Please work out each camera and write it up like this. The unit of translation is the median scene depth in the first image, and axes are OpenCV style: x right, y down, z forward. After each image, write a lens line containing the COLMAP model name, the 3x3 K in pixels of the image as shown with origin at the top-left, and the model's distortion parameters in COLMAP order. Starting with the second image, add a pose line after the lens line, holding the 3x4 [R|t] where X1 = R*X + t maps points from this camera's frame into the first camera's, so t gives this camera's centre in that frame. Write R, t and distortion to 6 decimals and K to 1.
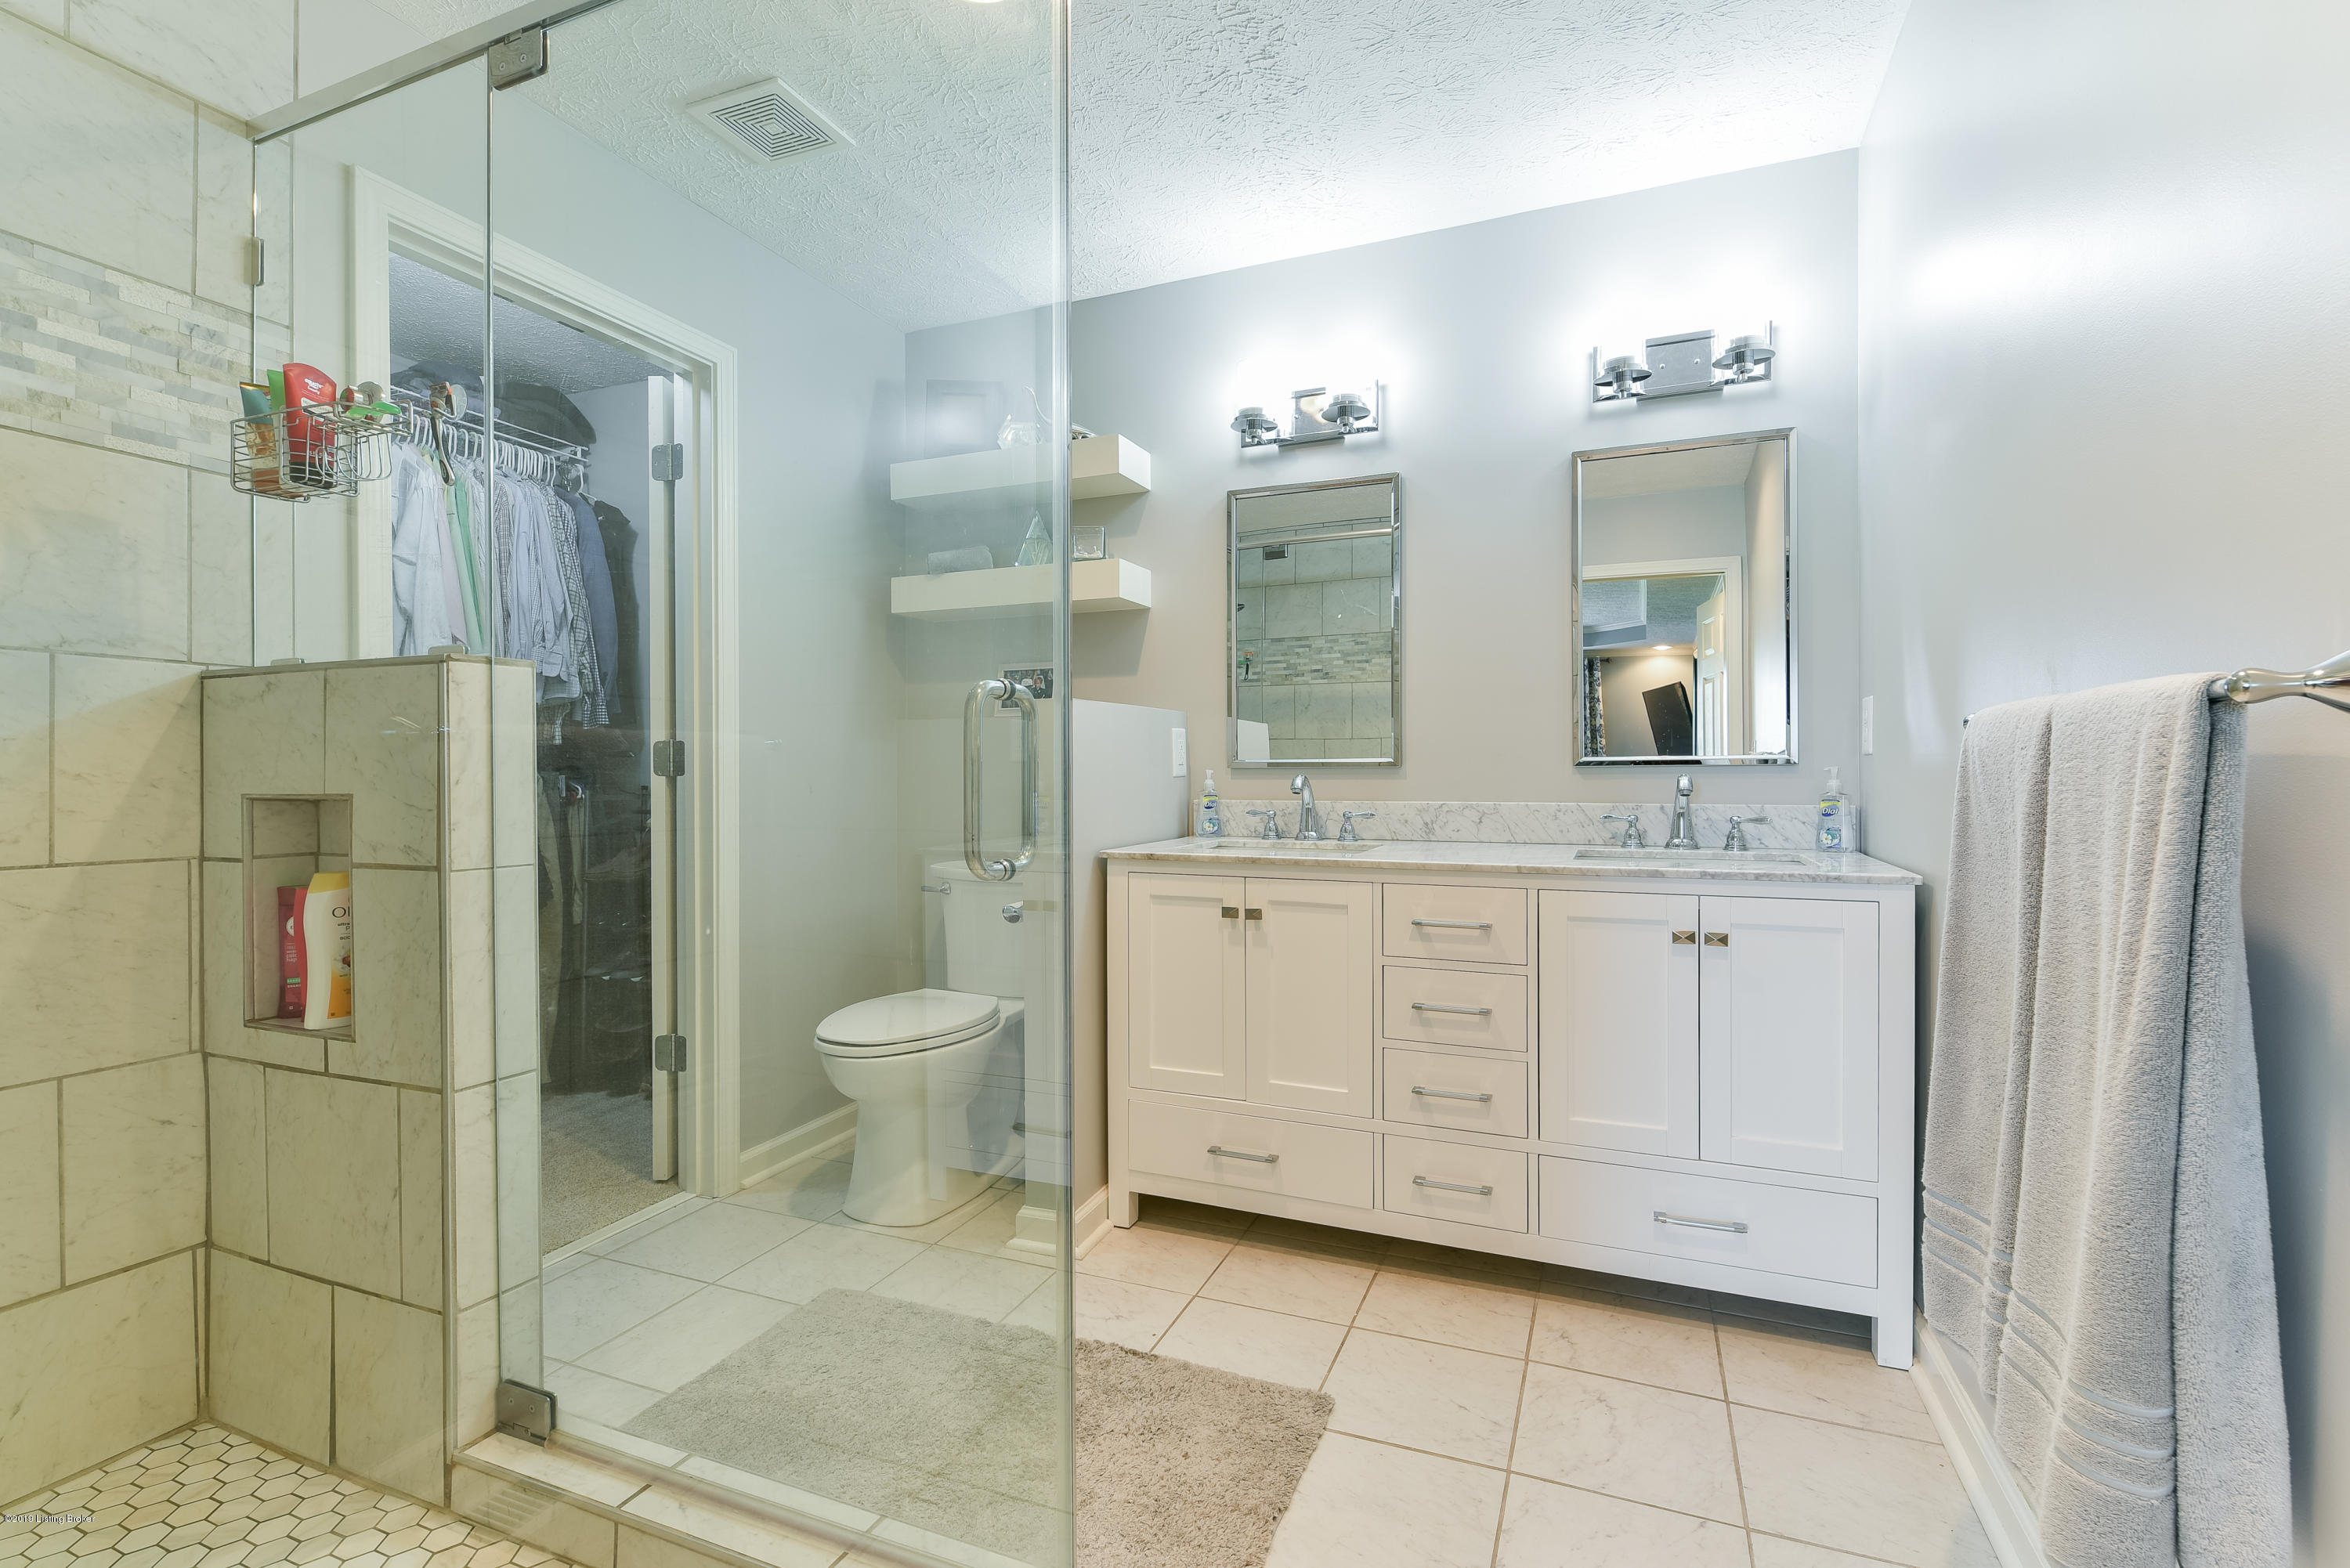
lens RADIAL K [[1039.4, 0, 1175.0], [0, 1039.4, 784.0], [0, 0, 1]] dist [0.000126, -0.000224]
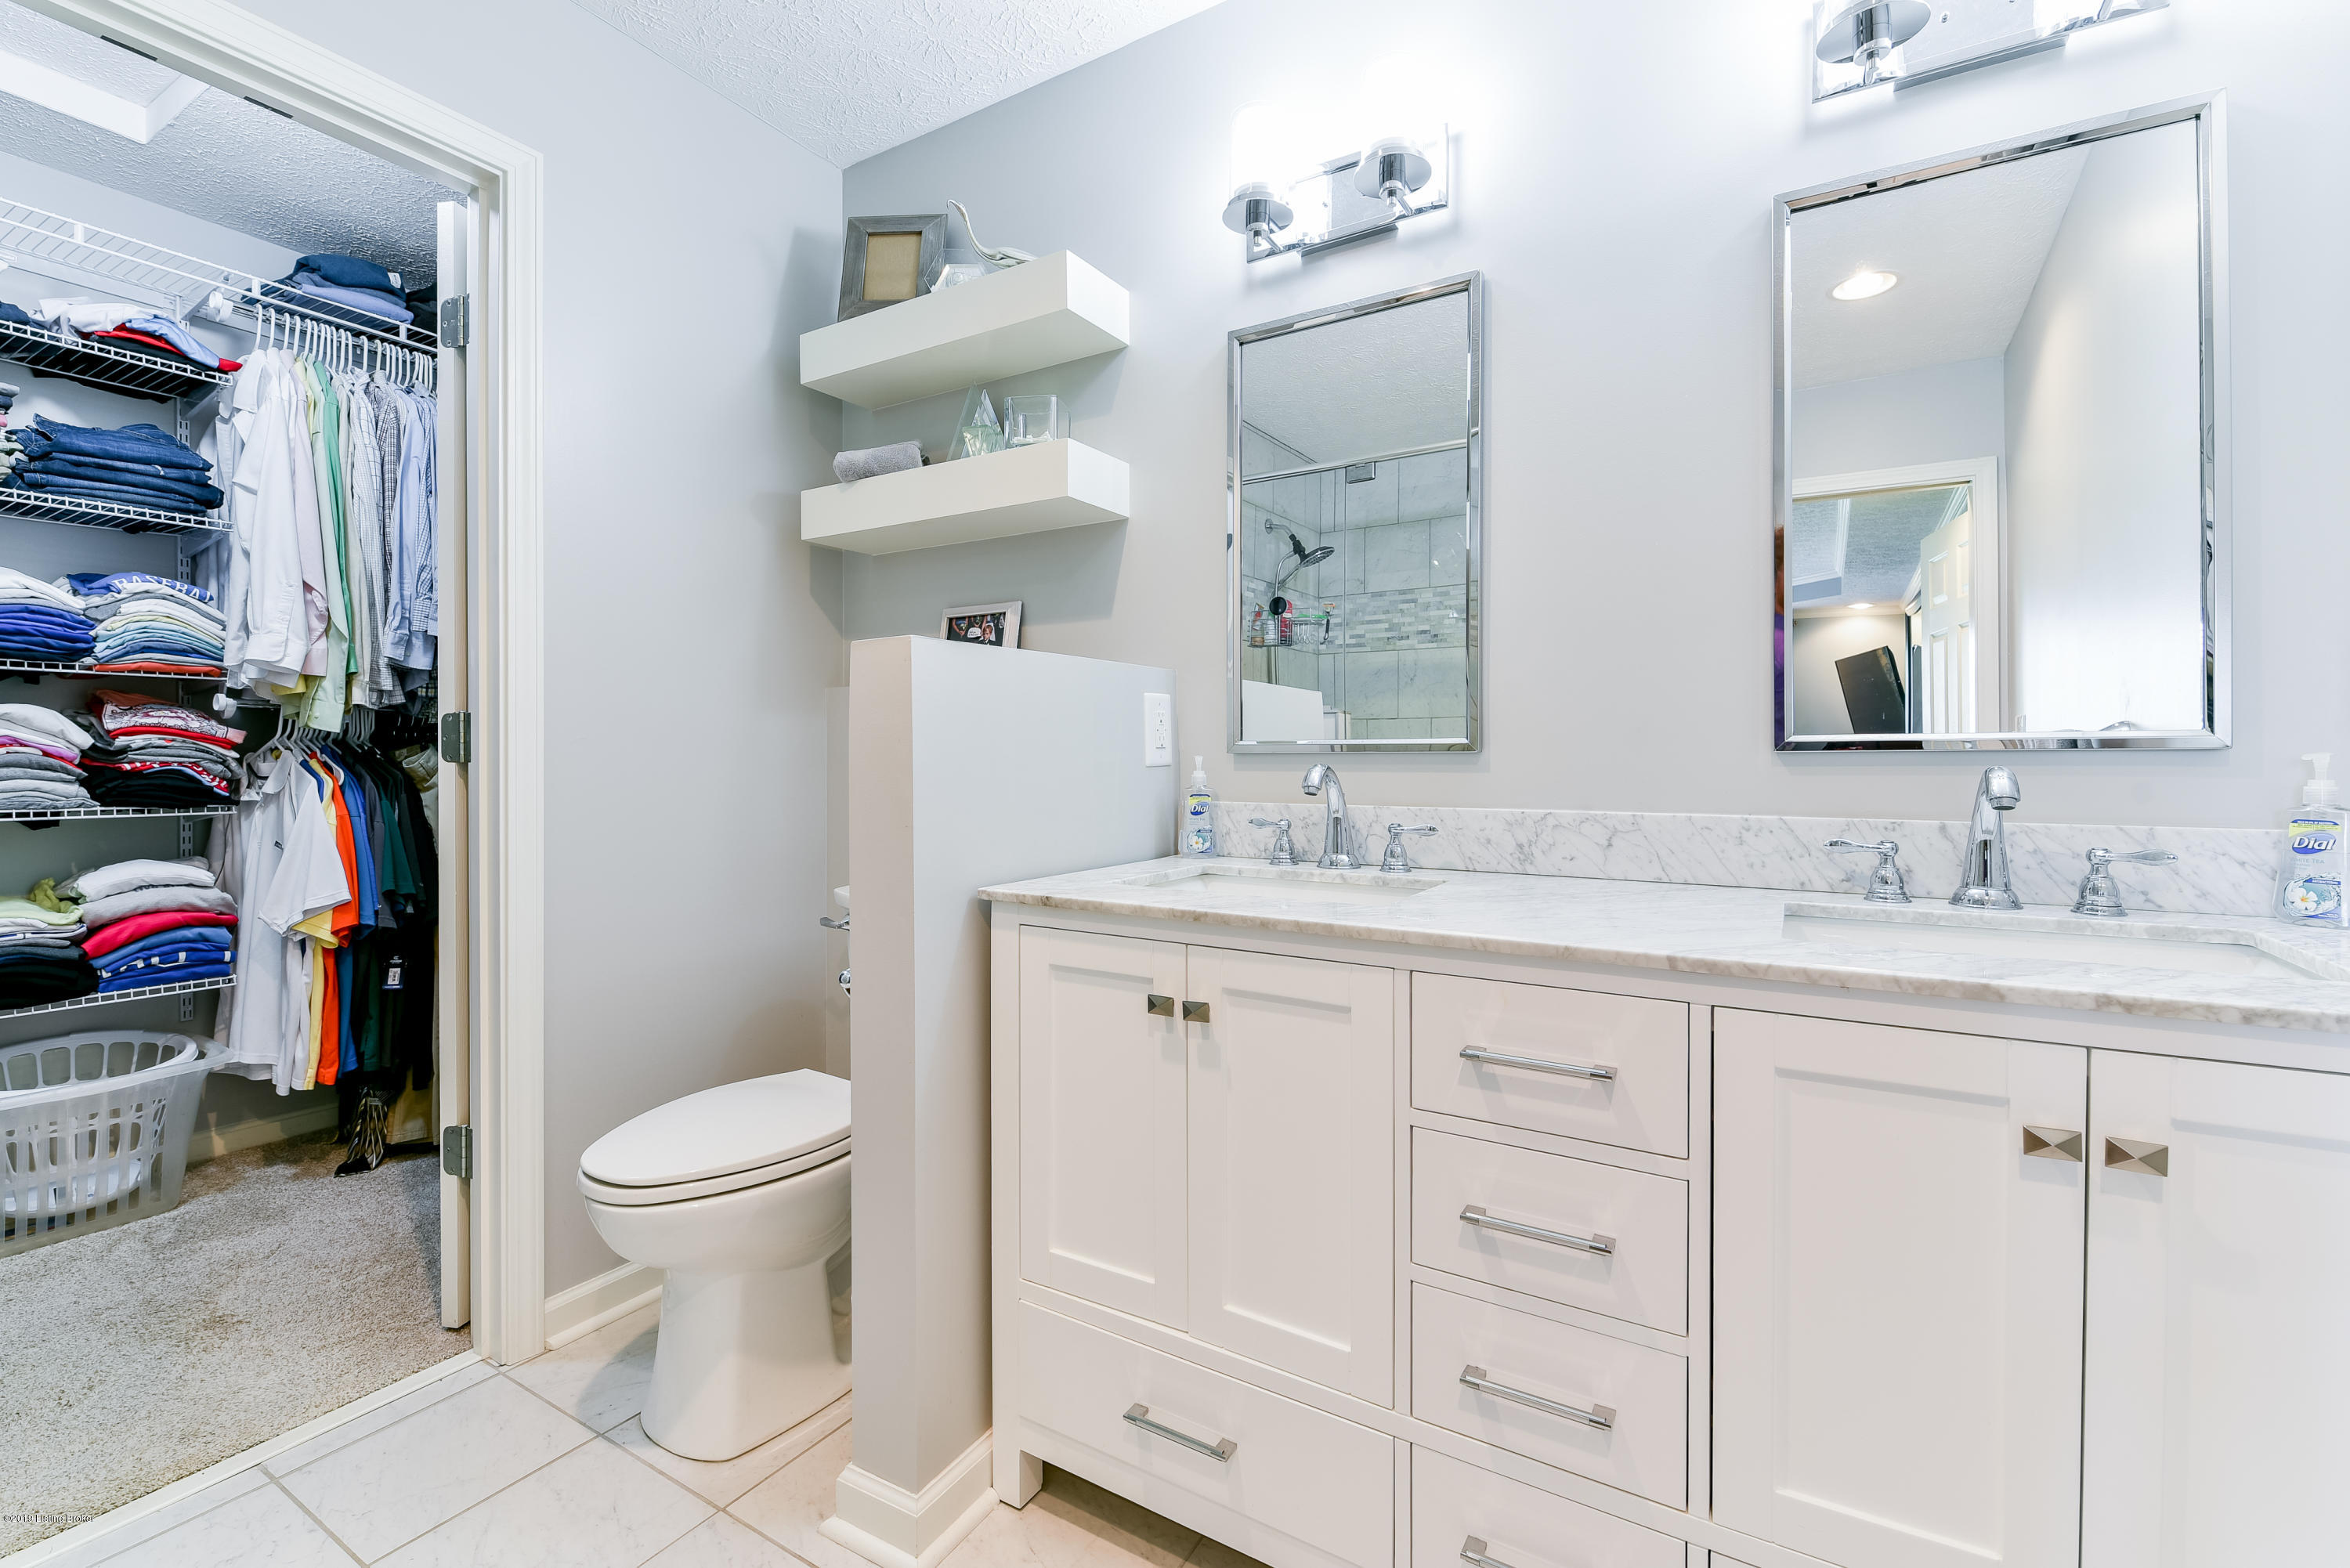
lens RADIAL K [[1296.1, 0, 1175.0], [0, 1296.1, 784.0], [0, 0, 1]] dist [0.003116, -0.016288]
pose [[0.998661, 0.002977, -0.051651, 0.074044], [-0.002510, 0.999955, 0.009106, -0.003760], [0.051676, -0.008964, 0.998624, 0.218889]]
